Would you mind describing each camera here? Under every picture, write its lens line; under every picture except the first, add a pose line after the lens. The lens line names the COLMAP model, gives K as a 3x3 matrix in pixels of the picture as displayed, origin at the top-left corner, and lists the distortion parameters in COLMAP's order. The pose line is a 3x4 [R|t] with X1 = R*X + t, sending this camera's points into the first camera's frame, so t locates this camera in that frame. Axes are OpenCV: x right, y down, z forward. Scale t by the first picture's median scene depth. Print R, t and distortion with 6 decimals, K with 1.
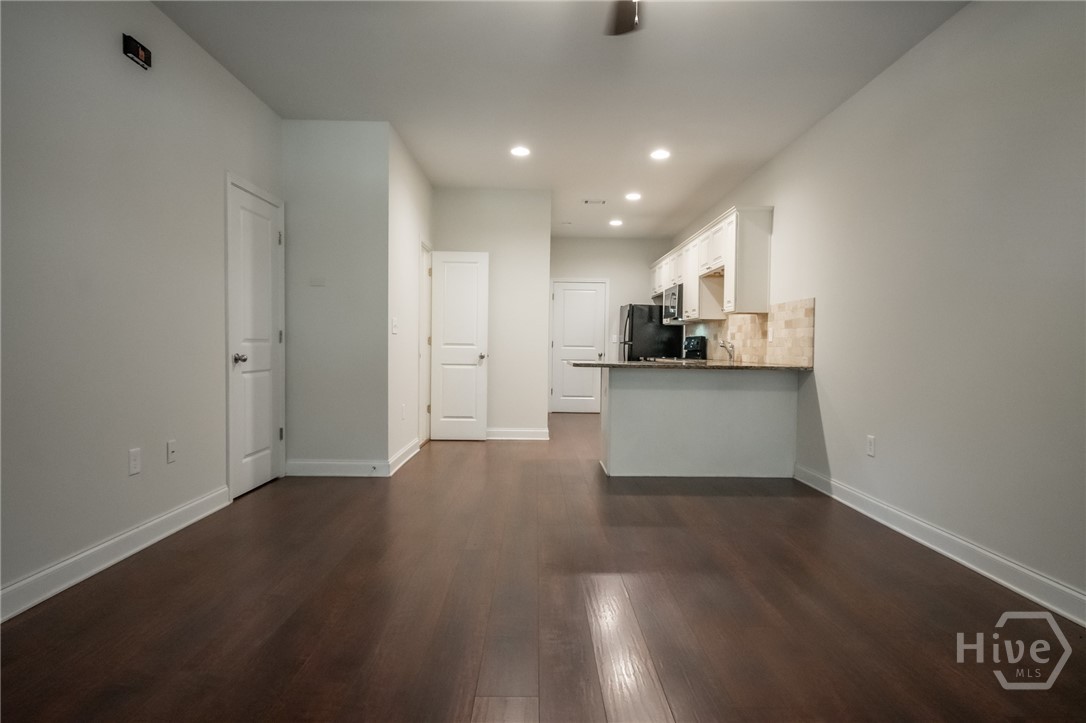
lens RADIAL K [[603.6, 0, 550.8], [0, 603.6, 365.7], [0, 0, 1]] dist [-0.005767, -0.002598]
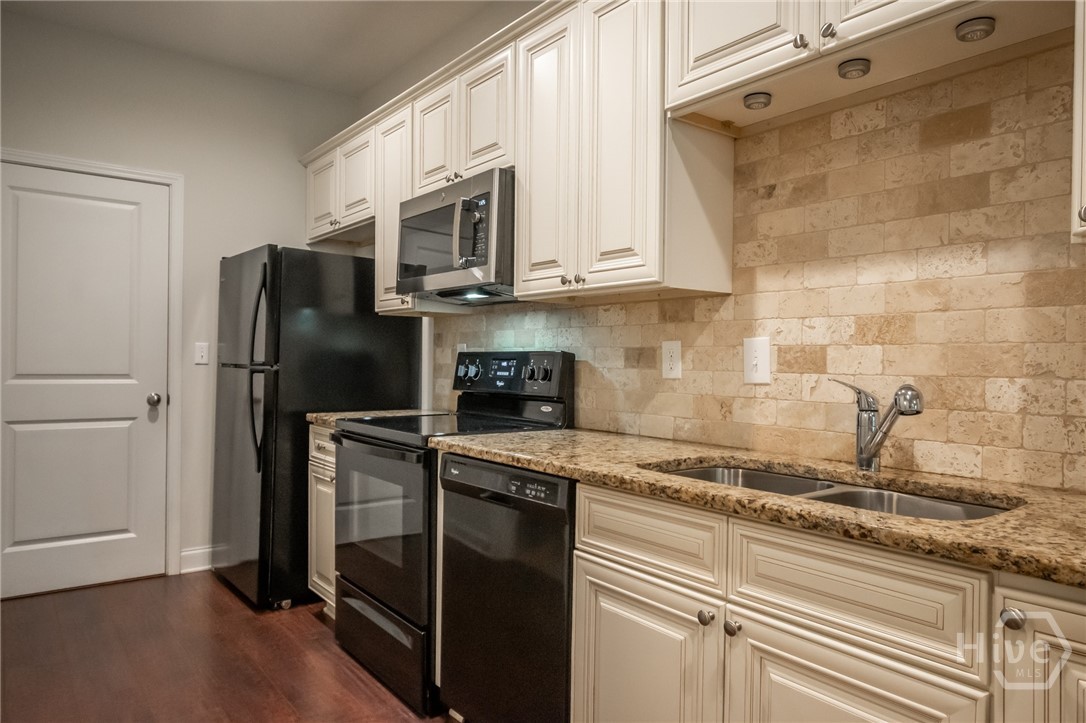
lens RADIAL K [[703.7, 0, 545.7], [0, 703.7, 362.0], [0, 0, 1]] dist [-0.003508, 0.006171]
pose [[0.805405, -0.003522, 0.592715, 0.047695], [0.015041, 0.999782, -0.014498, -0.054359], [-0.592534, 0.020592, 0.805282, 1.003700]]
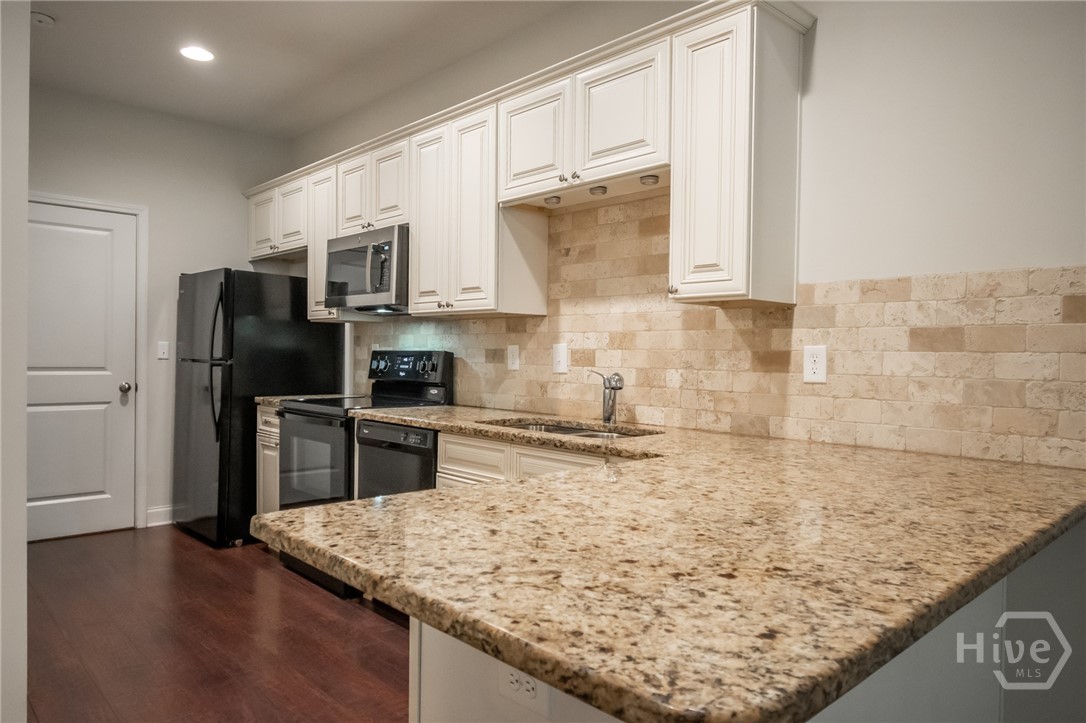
lens RADIAL K [[703.7, 0, 548.7], [0, 703.7, 363.2], [0, 0, 1]] dist [-0.003508, 0.006171]
pose [[0.739496, -0.010854, 0.673073, -0.047709], [0.015209, 0.999884, -0.000585, -0.054693], [-0.672989, 0.010669, 0.739576, 0.803188]]
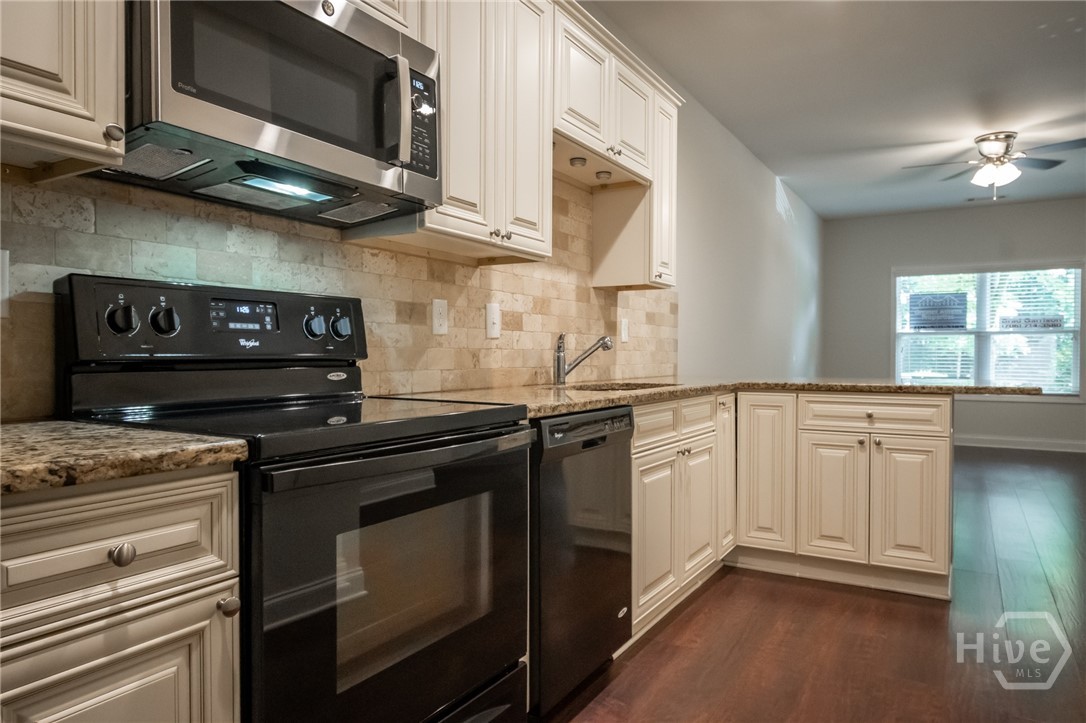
lens RADIAL K [[703.7, 0, 542.4], [0, 703.7, 358.6], [0, 0, 1]] dist [-0.003508, 0.006171]
pose [[-0.843199, -0.015945, 0.537366, 0.060680], [0.004761, 0.999299, 0.037122, -0.050308], [-0.537581, 0.033860, -0.842532, 1.654338]]
